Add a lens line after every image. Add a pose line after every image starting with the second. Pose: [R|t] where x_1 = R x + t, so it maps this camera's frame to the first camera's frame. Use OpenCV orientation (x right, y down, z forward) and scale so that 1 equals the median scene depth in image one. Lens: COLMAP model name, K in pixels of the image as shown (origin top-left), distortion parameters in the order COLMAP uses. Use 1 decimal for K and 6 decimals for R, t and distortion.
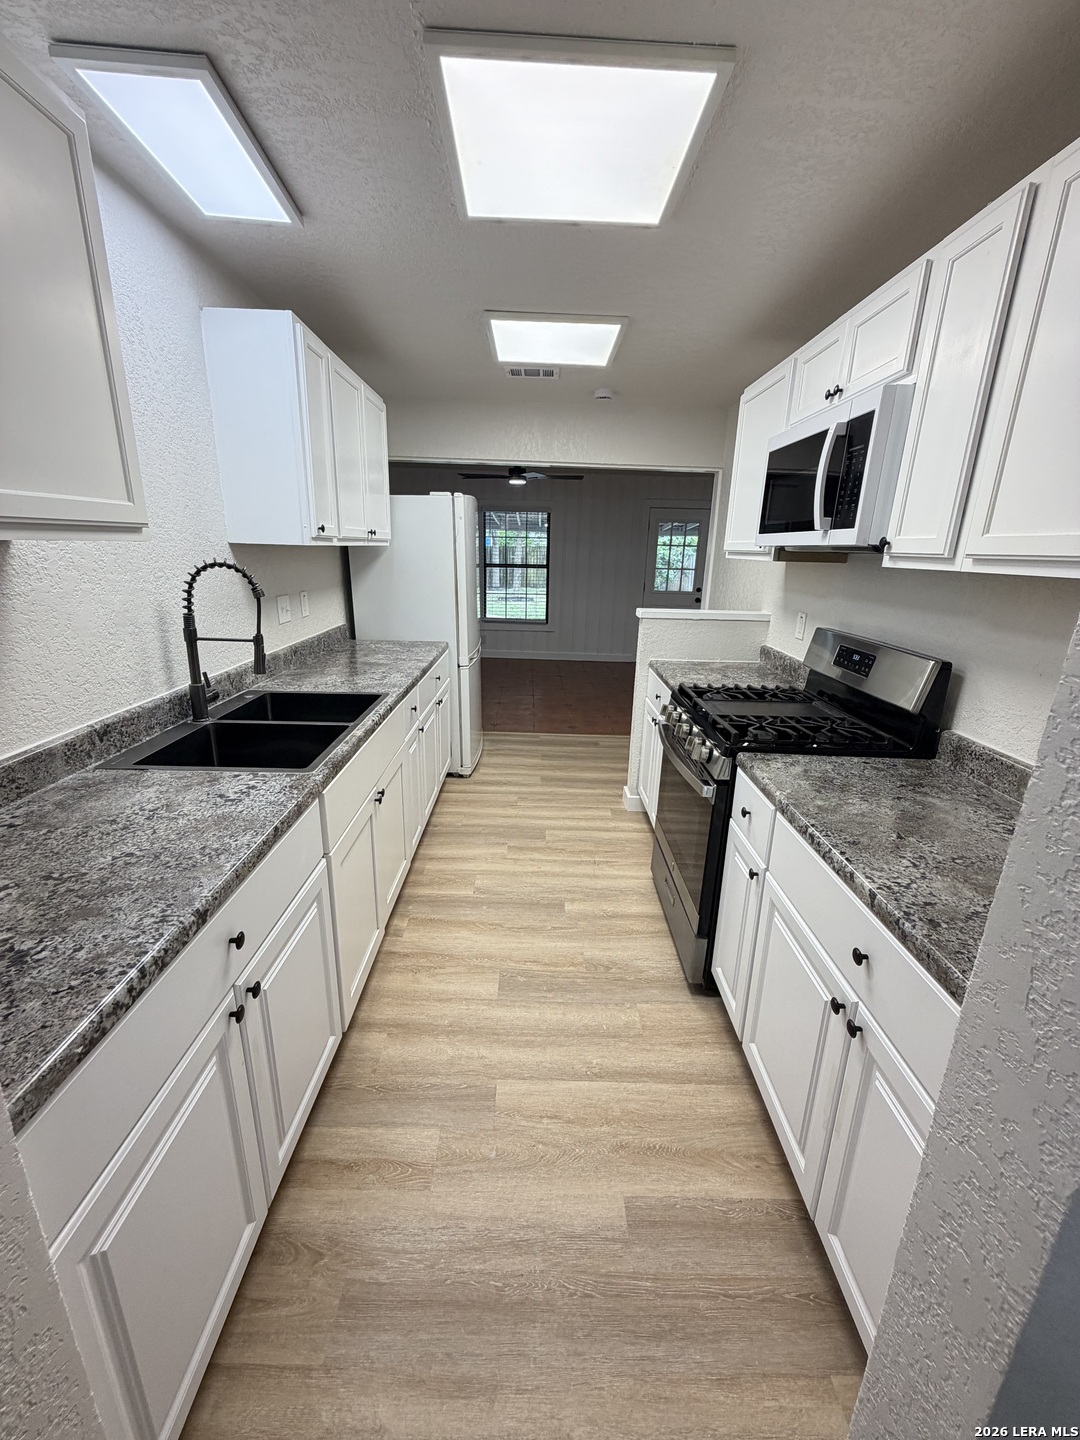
lens RADIAL K [[575.5, 0, 538.5], [0, 575.5, 718.9], [0, 0, 1]] dist [0.000038, 0.000181]
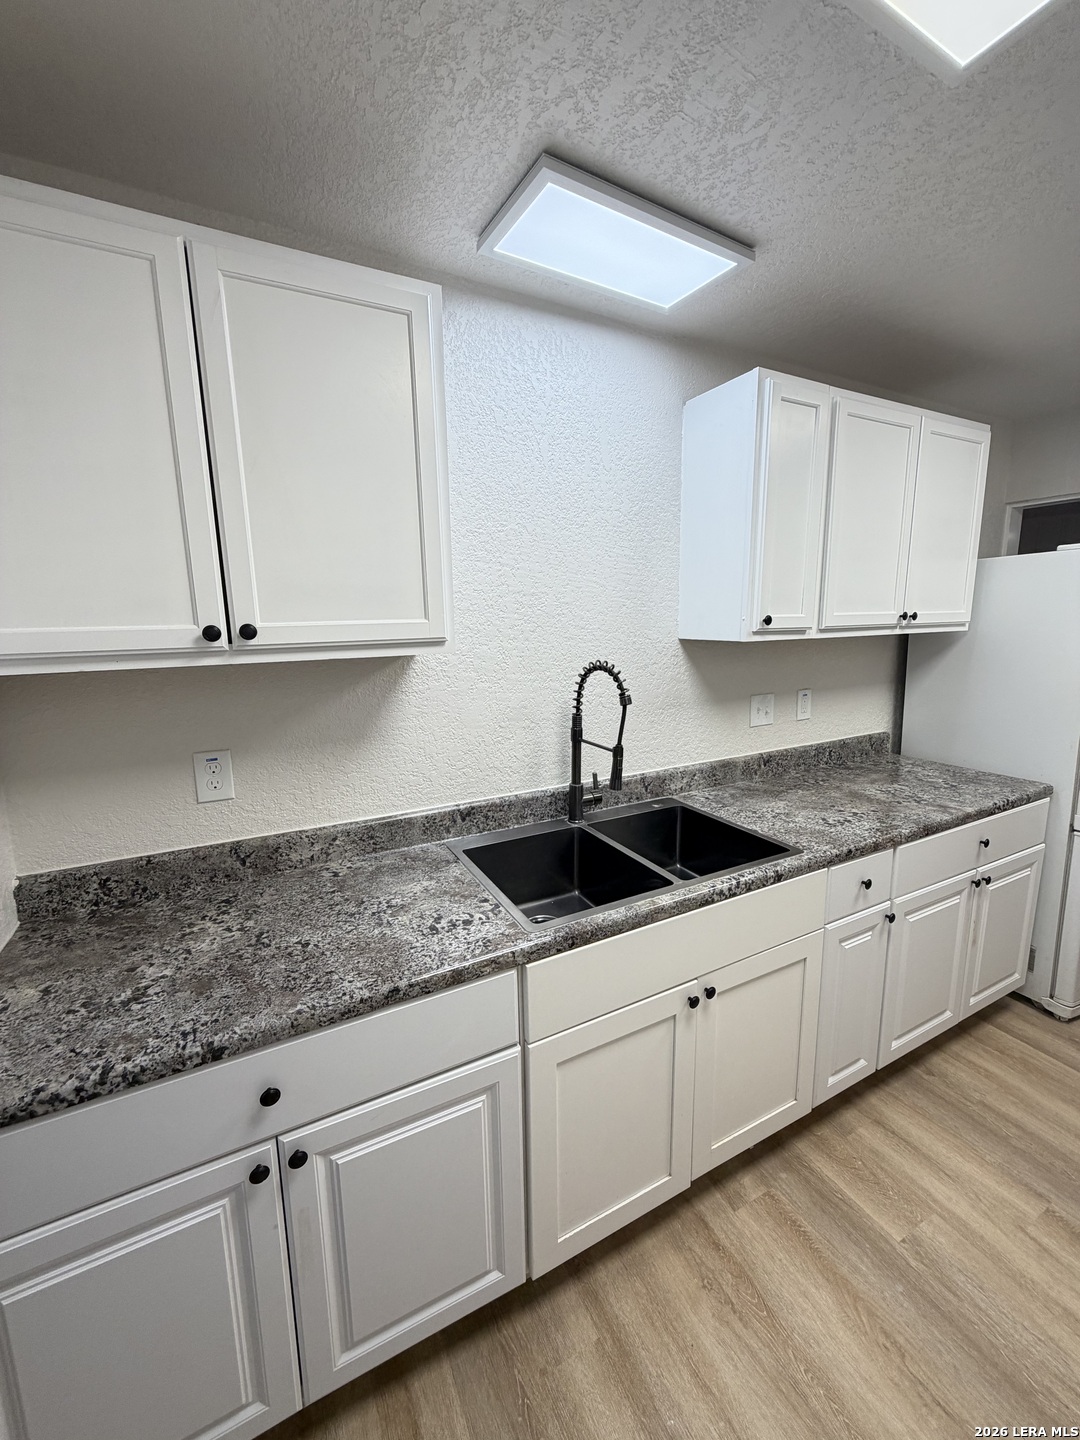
lens RADIAL K [[576.2, 0, 540.8], [0, 576.2, 717.3], [0, 0, 1]] dist [-0.001440, 0.000088]
pose [[0.456481, 0.119160, -0.881717, 0.229895], [-0.227548, 0.973669, 0.013781, -0.175287], [0.860143, 0.194342, 0.471577, 0.481295]]
